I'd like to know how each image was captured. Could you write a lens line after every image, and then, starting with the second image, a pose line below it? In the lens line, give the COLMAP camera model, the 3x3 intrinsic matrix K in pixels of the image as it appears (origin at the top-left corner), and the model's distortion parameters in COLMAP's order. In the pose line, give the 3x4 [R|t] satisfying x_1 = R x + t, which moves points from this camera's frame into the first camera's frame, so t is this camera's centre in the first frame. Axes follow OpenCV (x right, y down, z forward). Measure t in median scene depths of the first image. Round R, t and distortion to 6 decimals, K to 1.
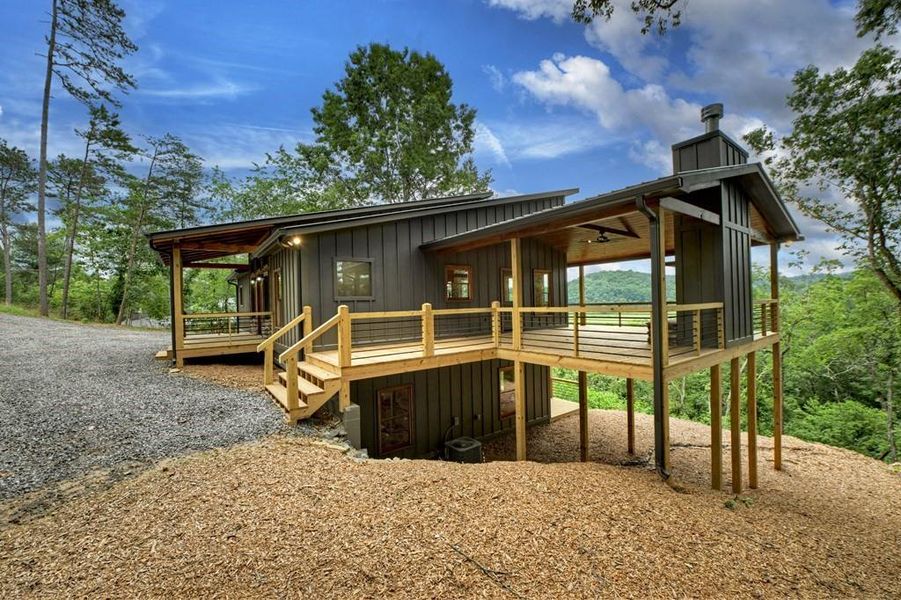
lens RADIAL K [[363.7, 0, 452.7], [0, 363.7, 293.9], [0, 0, 1]] dist [-0.002298, -0.002570]
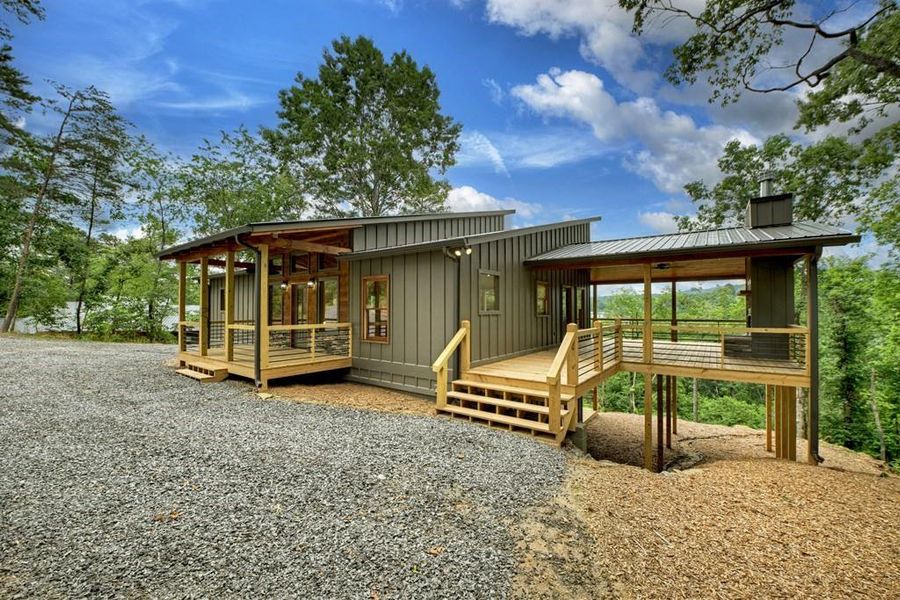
lens RADIAL K [[363.3, 0, 452.2], [0, 363.3, 293.9], [0, 0, 1]] dist [-0.002298, -0.002570]
pose [[0.955610, 0.041006, 0.291767, -0.334076], [-0.034279, 0.999016, -0.028134, -0.002830], [-0.292634, 0.016884, 0.956076, 0.057170]]
